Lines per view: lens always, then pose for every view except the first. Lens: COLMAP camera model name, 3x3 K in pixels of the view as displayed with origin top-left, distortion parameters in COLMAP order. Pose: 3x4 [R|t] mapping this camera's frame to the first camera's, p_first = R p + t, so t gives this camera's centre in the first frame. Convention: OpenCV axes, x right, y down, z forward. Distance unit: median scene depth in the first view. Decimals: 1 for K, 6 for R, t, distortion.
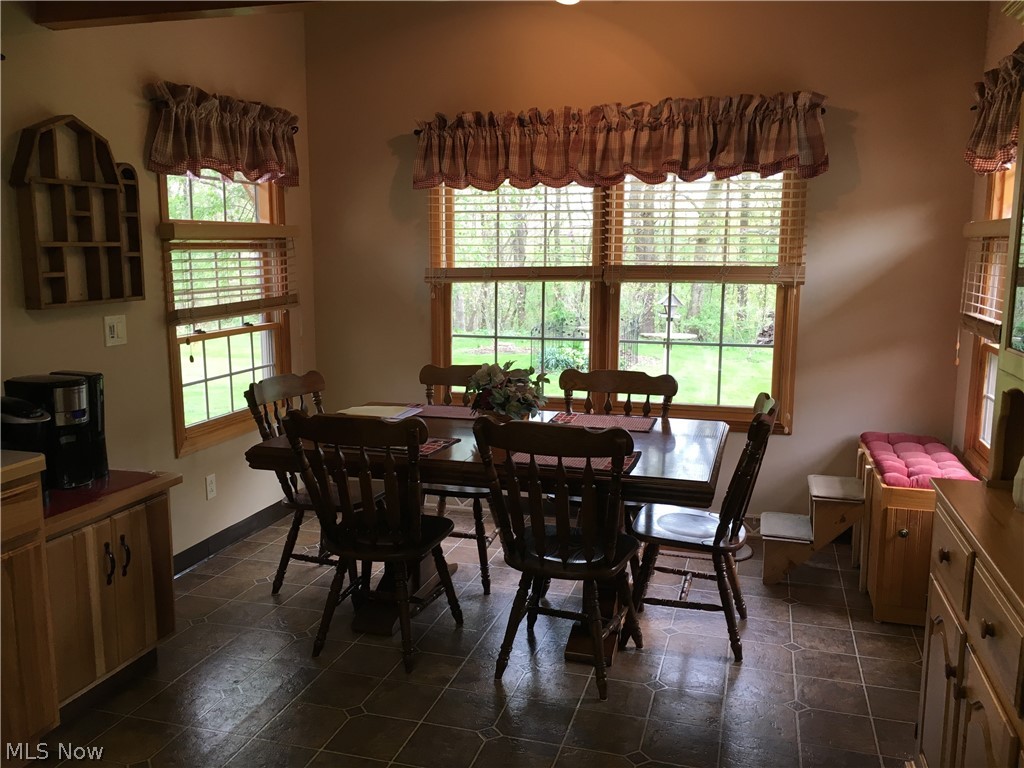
lens RADIAL K [[869.4, 0, 515.5], [0, 869.4, 383.4], [0, 0, 1]] dist [0.034089, 0.001784]
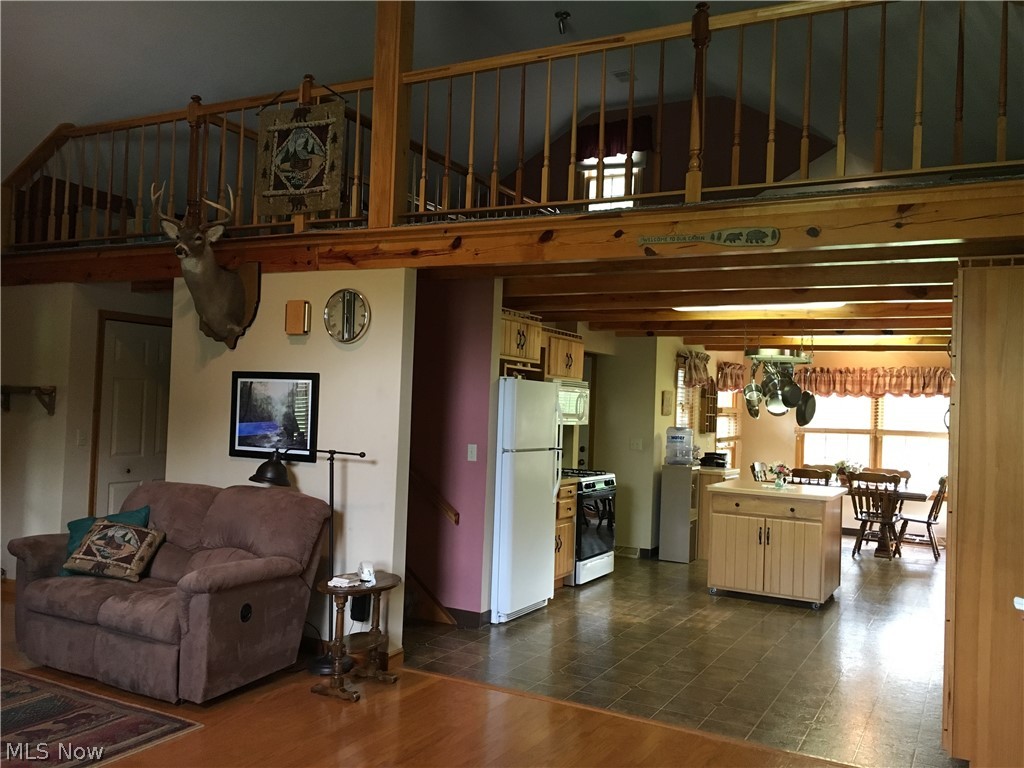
lens RADIAL K [[869.4, 0, 508.3], [0, 869.4, 389.2], [0, 0, 1]] dist [0.034089, 0.001784]
pose [[0.977642, 0.030701, -0.208024, -0.419934], [-0.067811, 0.982462, -0.173695, 0.264862], [0.199043, 0.183918, 0.962578, -1.677438]]
